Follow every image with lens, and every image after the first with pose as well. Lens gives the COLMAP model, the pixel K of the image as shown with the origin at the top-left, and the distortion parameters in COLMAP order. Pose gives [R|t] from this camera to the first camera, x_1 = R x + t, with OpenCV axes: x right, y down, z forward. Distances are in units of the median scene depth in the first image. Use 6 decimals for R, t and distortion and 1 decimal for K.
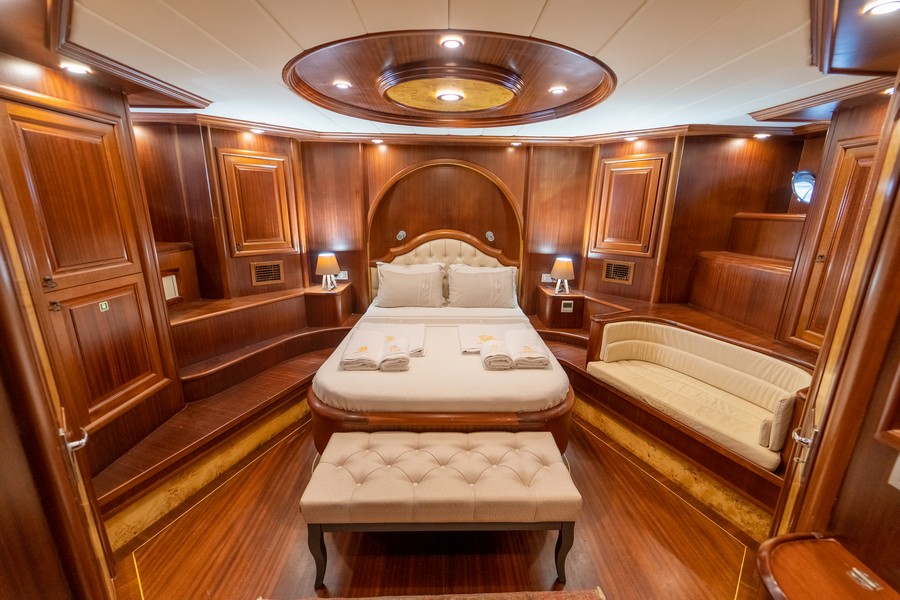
lens RADIAL K [[365.9, 0, 450.3], [0, 365.9, 299.4], [0, 0, 1]] dist [0.005658, -0.002910]
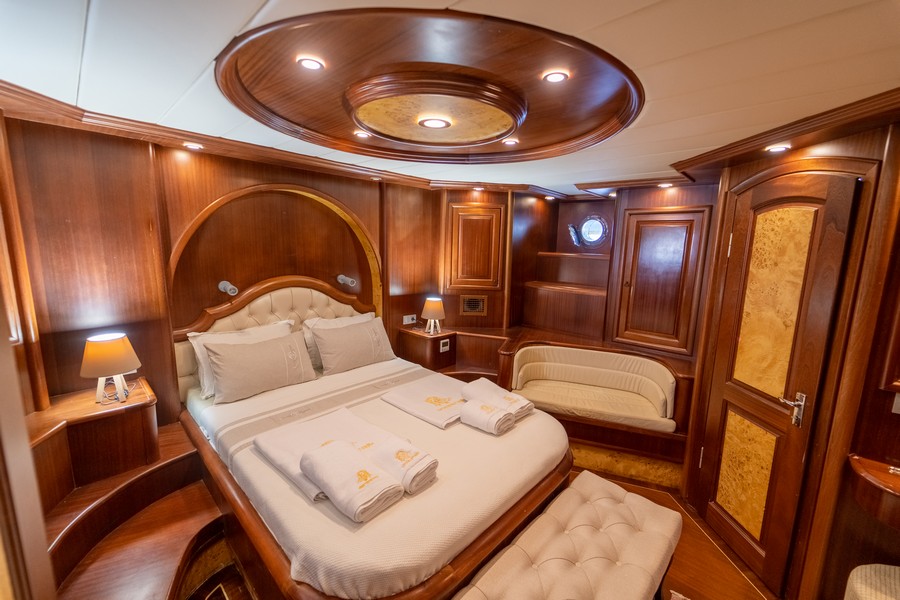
lens RADIAL K [[365.9, 0, 447.6], [0, 365.9, 301.3], [0, 0, 1]] dist [0.005658, -0.002910]
pose [[0.700303, -0.106103, 0.705916, -0.360629], [0.161599, 0.986784, -0.011995, -0.085255], [-0.695314, 0.122475, 0.708194, 0.271345]]
